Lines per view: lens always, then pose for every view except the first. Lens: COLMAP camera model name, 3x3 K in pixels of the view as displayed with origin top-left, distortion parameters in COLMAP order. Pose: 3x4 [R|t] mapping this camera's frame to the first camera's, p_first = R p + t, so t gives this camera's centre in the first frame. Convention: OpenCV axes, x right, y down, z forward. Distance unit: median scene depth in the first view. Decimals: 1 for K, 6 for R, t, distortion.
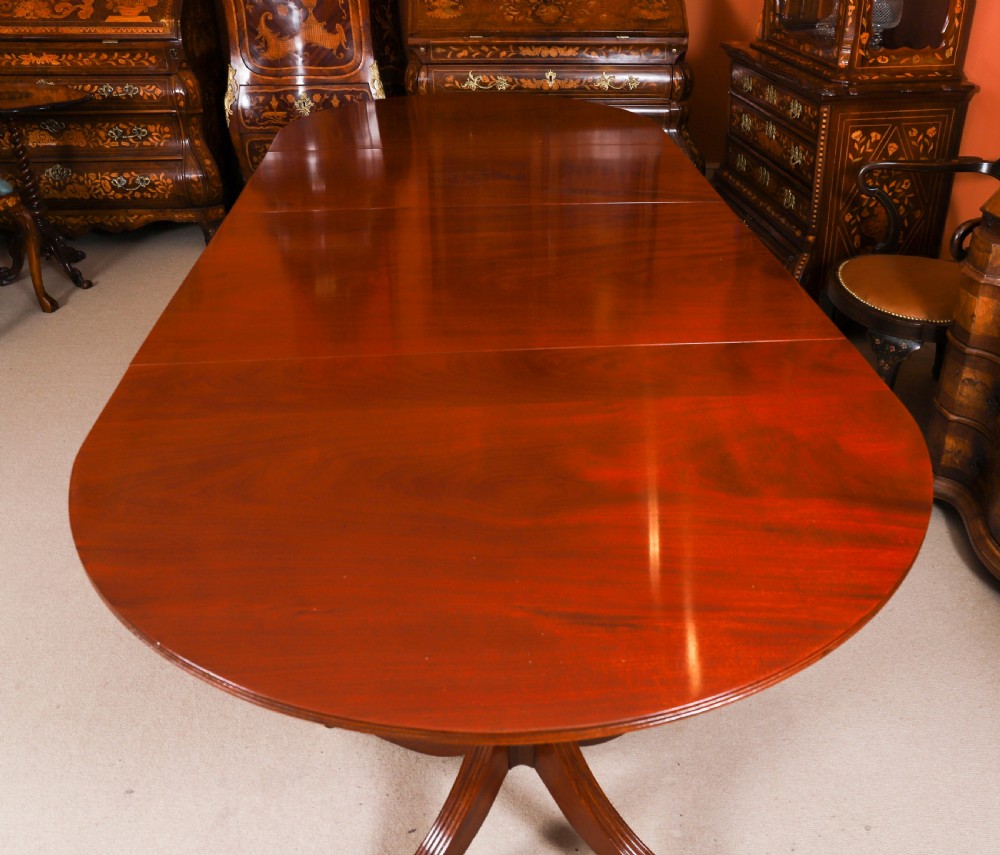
lens RADIAL K [[986.9, 0, 534.5], [0, 986.9, 438.2], [0, 0, 1]] dist [-0.061398, 0.000000]
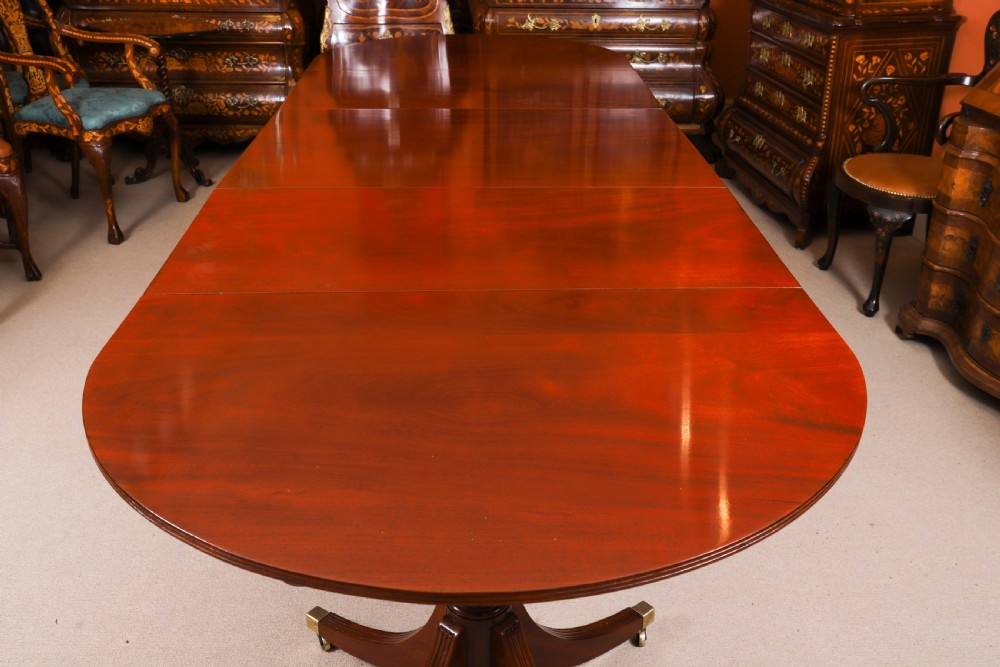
lens RADIAL K [[985.0, 0, 461.3], [0, 985.0, 347.1], [0, 0, 1]] dist [-0.001043, 0.000000]
pose [[0.997970, 0.025393, -0.058397, -0.067484], [-0.028748, 0.997940, -0.057354, 0.103786], [0.056820, 0.058916, 0.996645, -0.183997]]
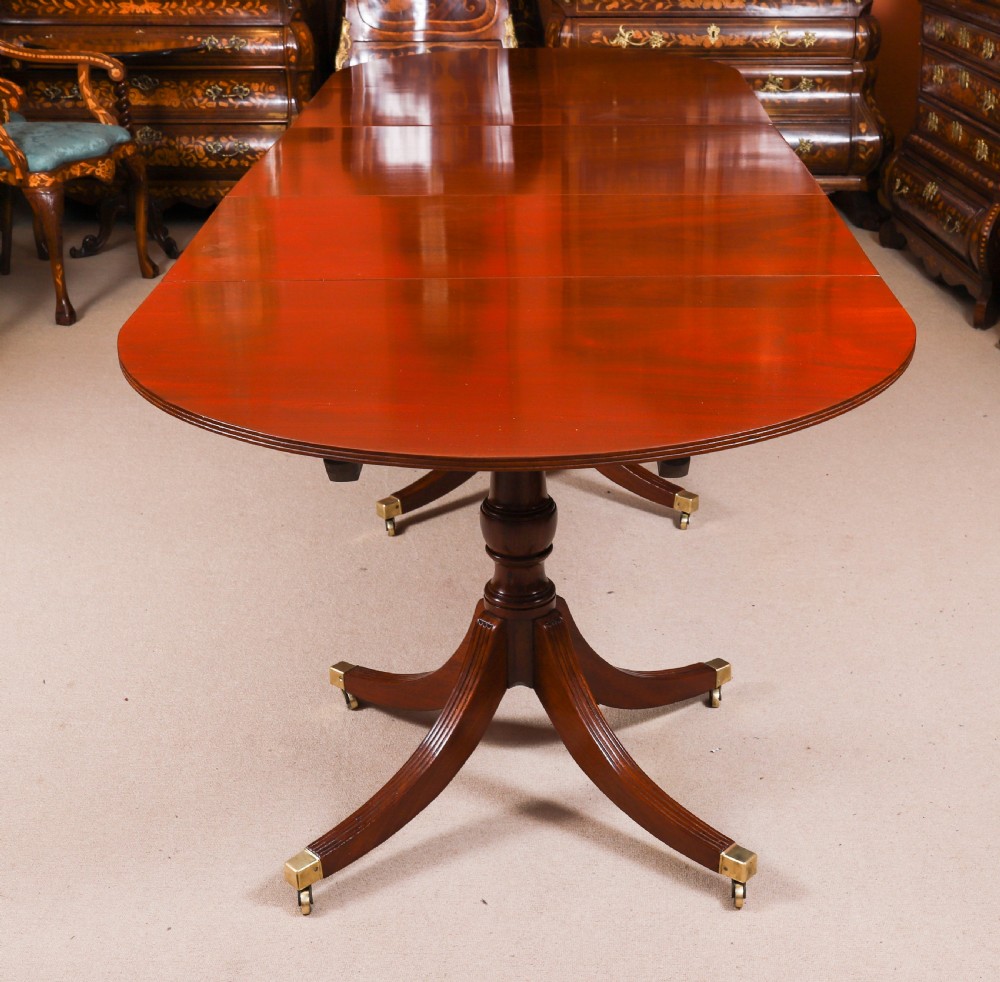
lens RADIAL K [[1598.9, 0, 501.4], [0, 1598.9, 551.0], [0, 0, 1]] dist [-0.009010, 0.000000]
pose [[0.995860, 0.025881, -0.087139, -0.035585], [-0.033502, 0.995630, -0.087164, 0.220831], [0.084503, 0.089722, 0.992376, -0.384562]]
